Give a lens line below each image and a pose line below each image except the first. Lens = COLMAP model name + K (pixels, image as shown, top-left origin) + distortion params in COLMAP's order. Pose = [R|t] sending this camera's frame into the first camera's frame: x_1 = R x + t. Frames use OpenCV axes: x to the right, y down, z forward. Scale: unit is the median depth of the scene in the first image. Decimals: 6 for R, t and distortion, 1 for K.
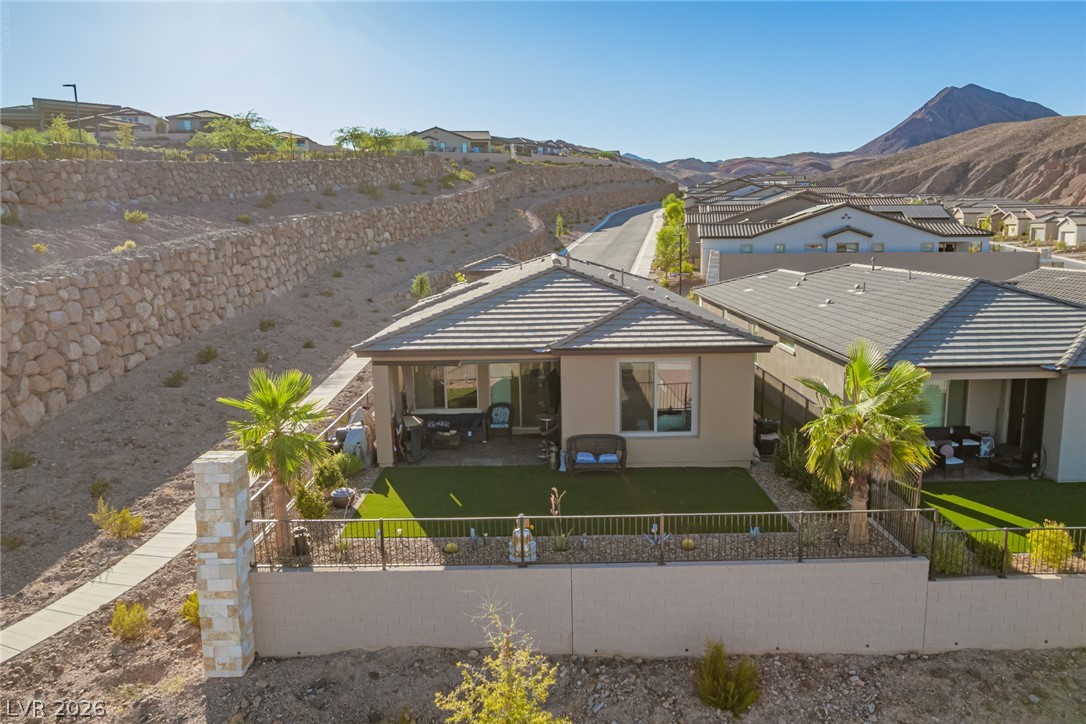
lens RADIAL K [[821.9, 0, 547.7], [0, 821.9, 365.7], [0, 0, 1]] dist [-0.067297, 0.052589]
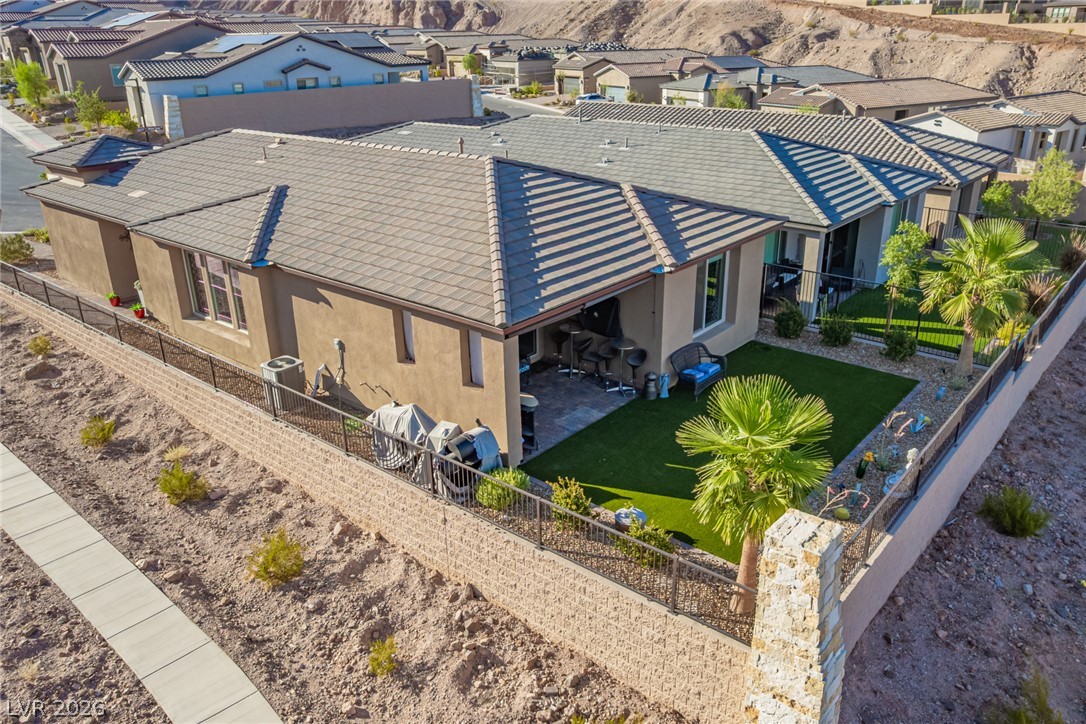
lens RADIAL K [[821.9, 0, 547.7], [0, 821.9, 365.7], [0, 0, 1]] dist [-0.067297, 0.052589]
pose [[0.644037, -0.286514, 0.709314, -0.302375], [0.133211, 0.955052, 0.264823, -0.067874], [-0.753306, -0.076067, 0.653256, 0.239849]]
